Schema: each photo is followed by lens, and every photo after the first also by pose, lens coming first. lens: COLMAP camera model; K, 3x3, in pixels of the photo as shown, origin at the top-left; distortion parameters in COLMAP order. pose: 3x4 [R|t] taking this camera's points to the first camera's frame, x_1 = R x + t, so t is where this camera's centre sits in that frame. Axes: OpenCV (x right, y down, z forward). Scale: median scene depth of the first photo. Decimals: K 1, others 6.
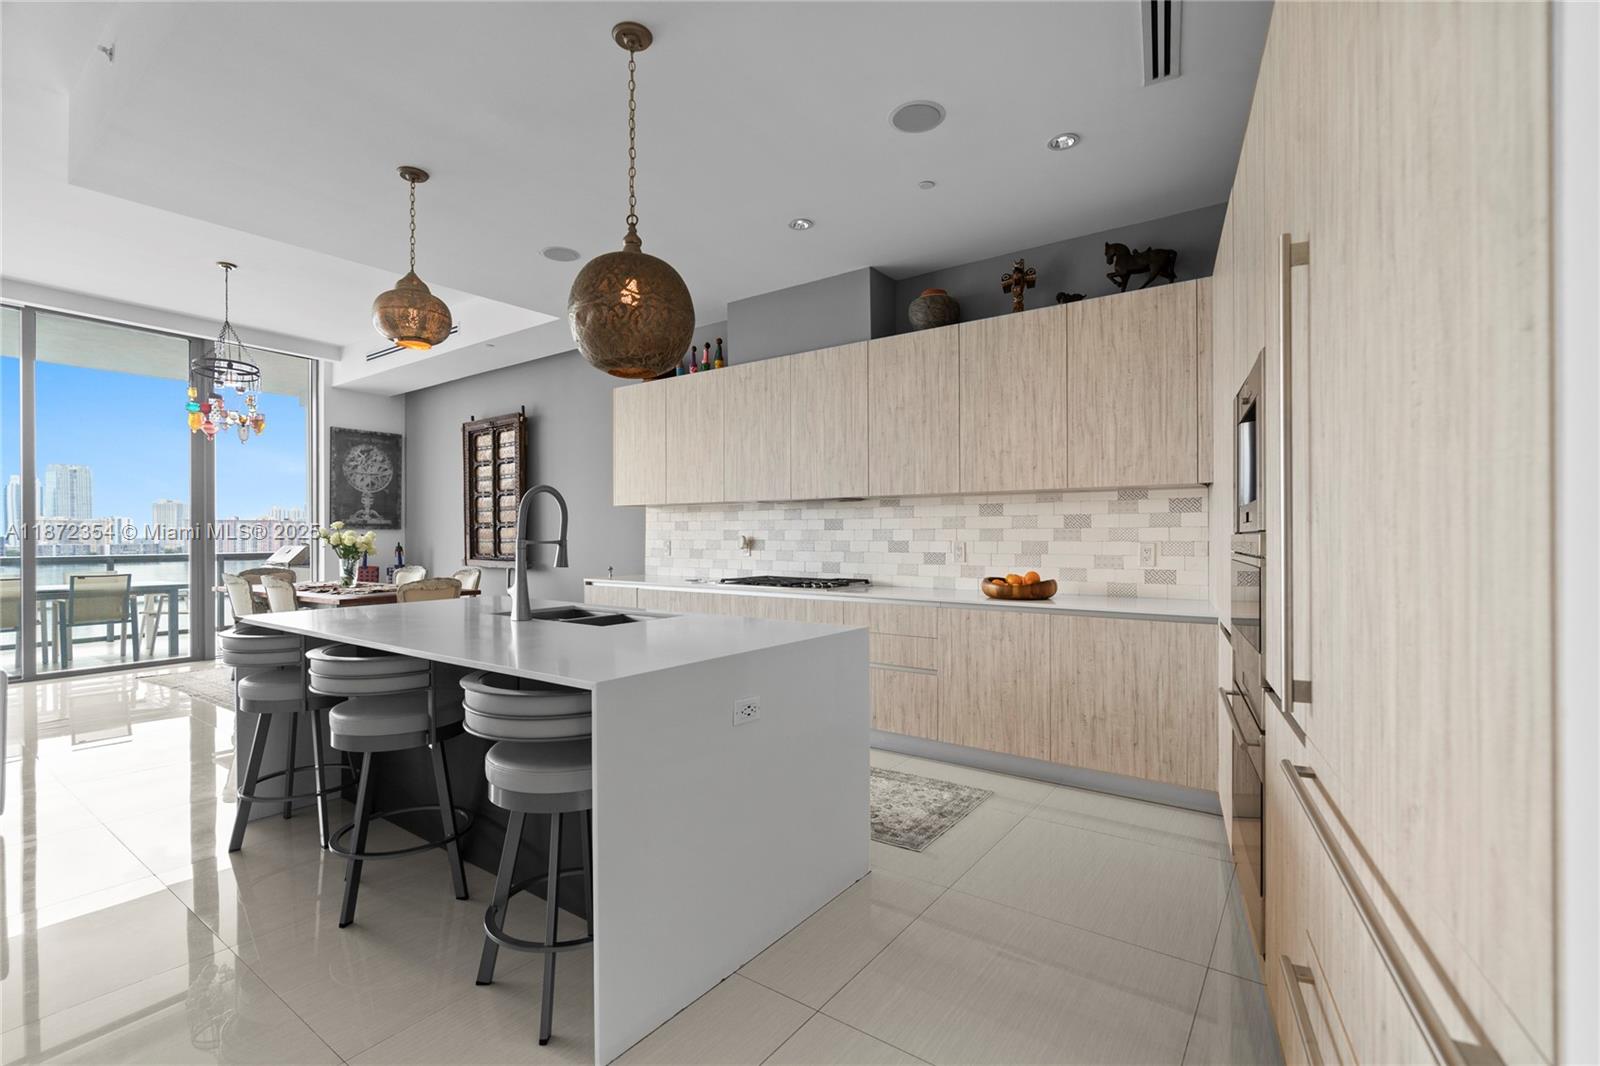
lens RADIAL K [[722.4, 0, 810.1], [0, 722.4, 533.2], [0, 0, 1]] dist [-0.010294, 0.003583]
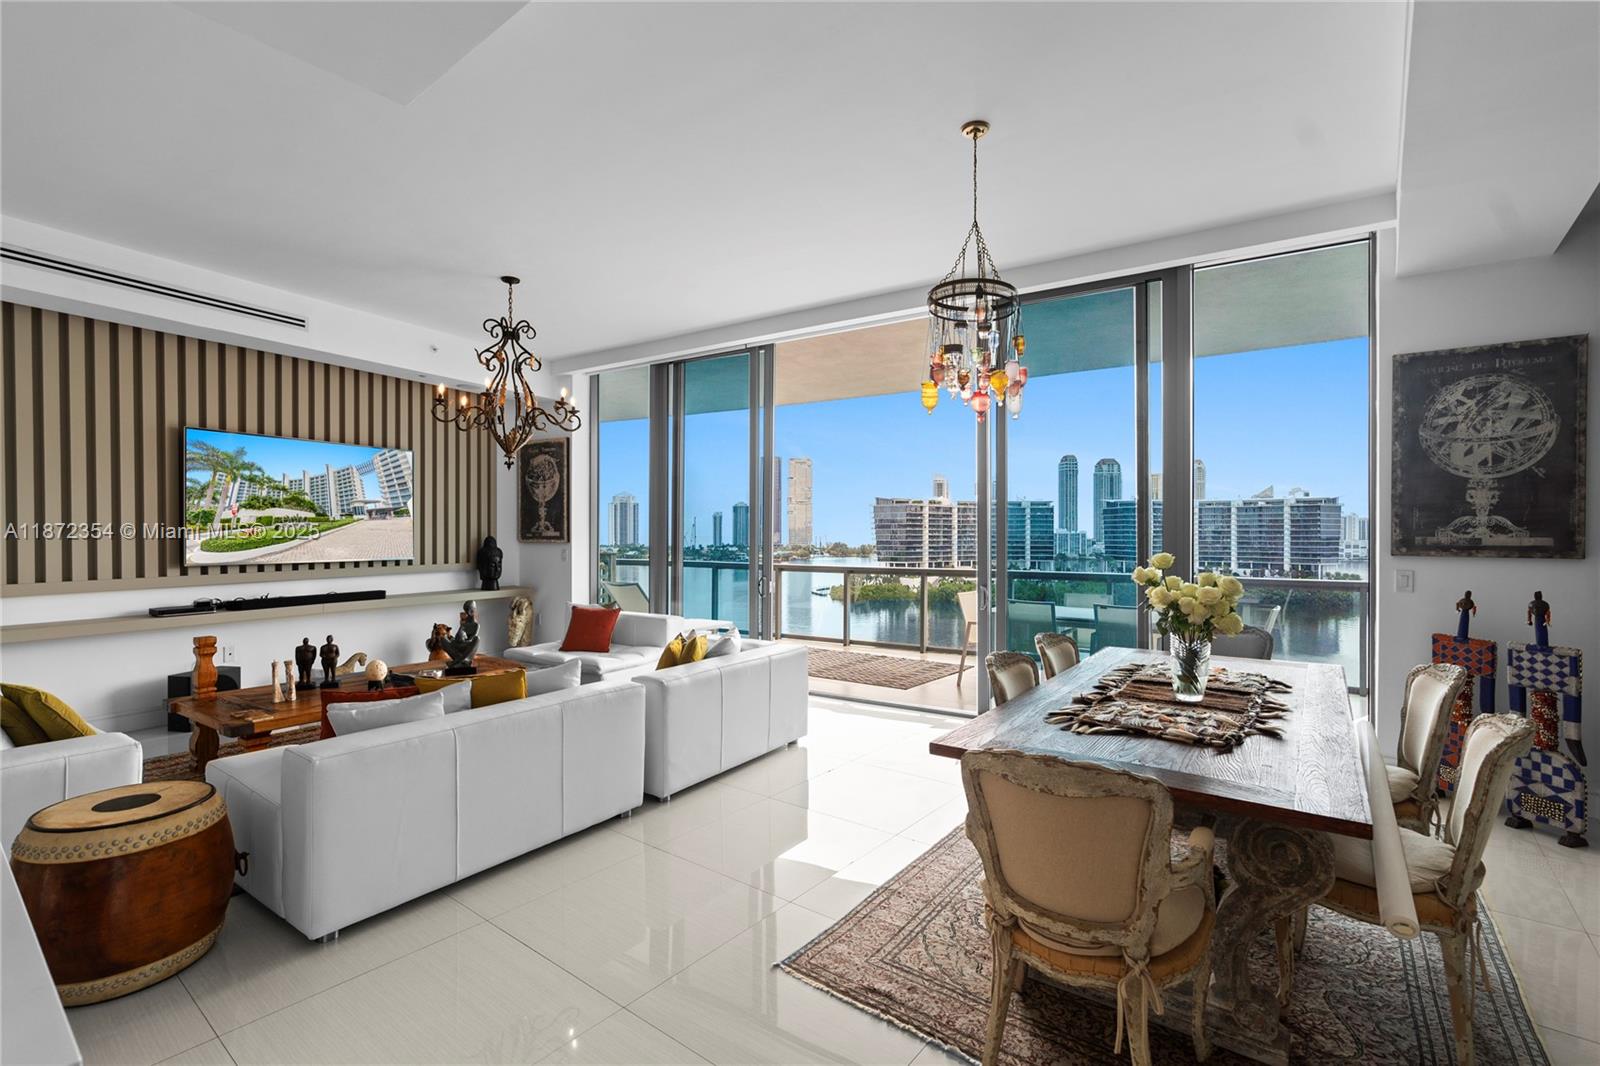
lens RADIAL K [[722.4, 0, 806.6], [0, 722.4, 536.8], [0, 0, 1]] dist [-0.010294, 0.003583]
pose [[-0.047555, 0.006931, -0.998845, -0.231847], [0.000616, 0.999976, 0.006909, -0.039536], [0.998868, -0.000287, -0.047558, 1.032094]]
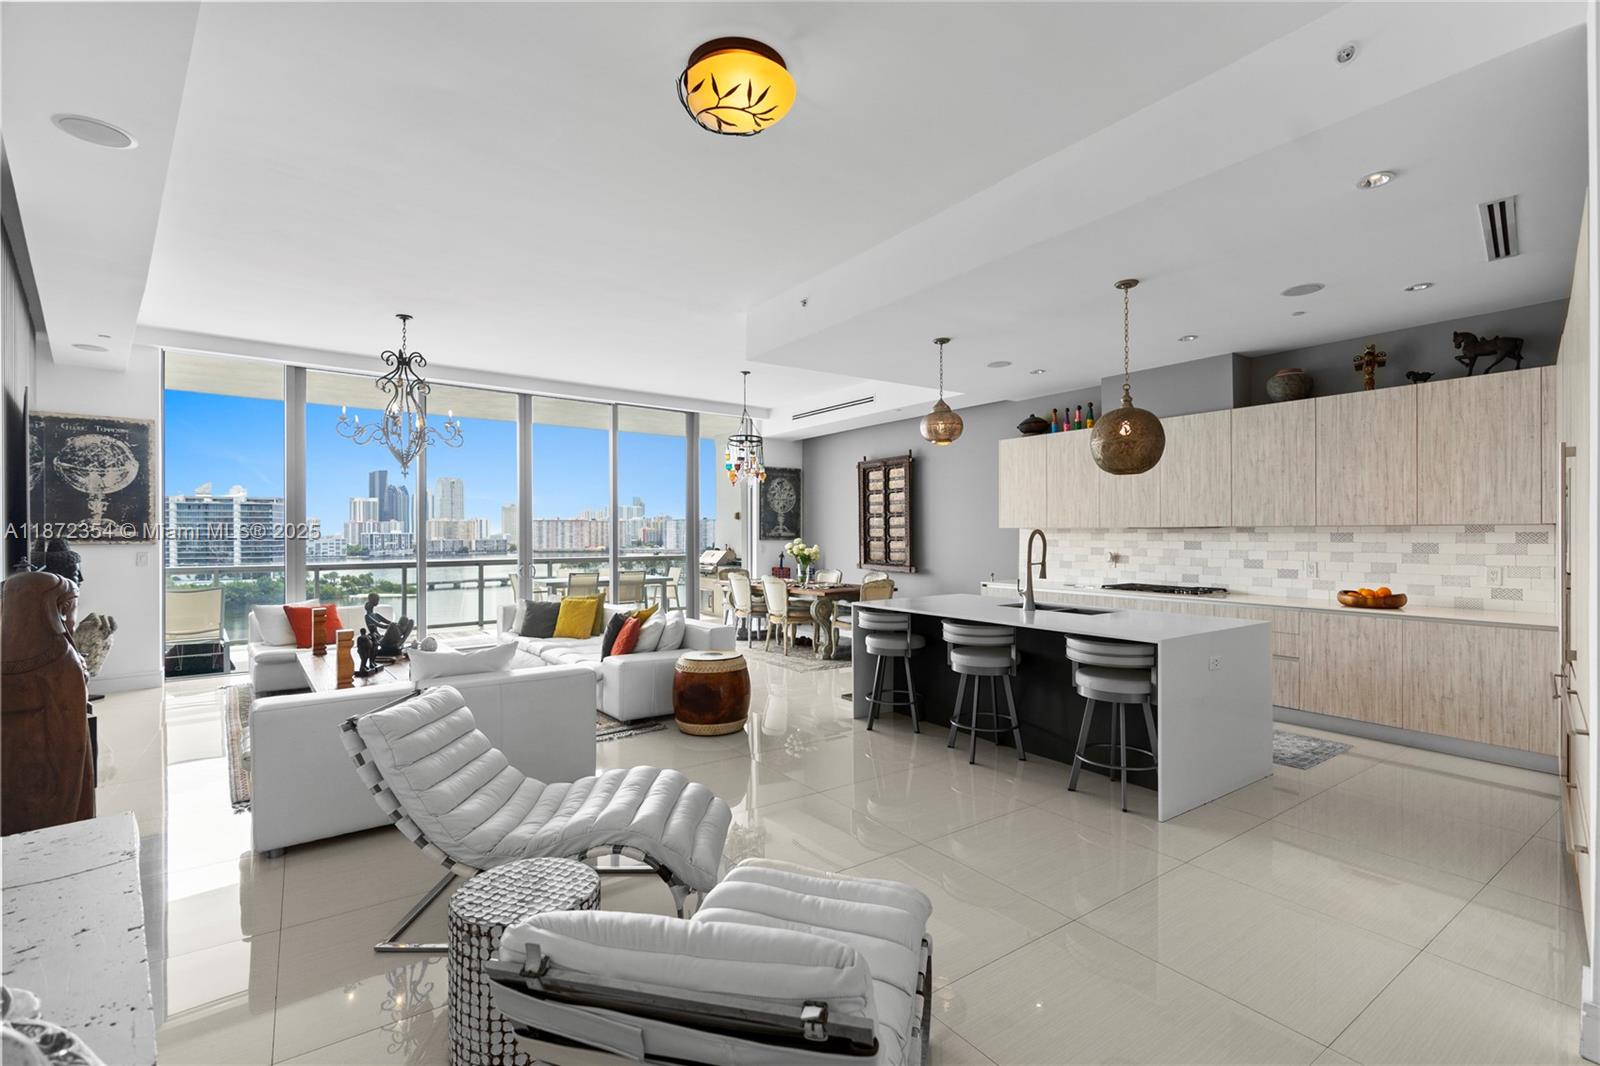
lens RADIAL K [[722.4, 0, 802.4], [0, 722.4, 531.8], [0, 0, 1]] dist [-0.010294, 0.003583]
pose [[0.941696, 0.000516, -0.336465, -0.205347], [0.000213, 0.999998, 0.002129, -0.041785], [0.336466, -0.002077, 0.941693, -0.485185]]
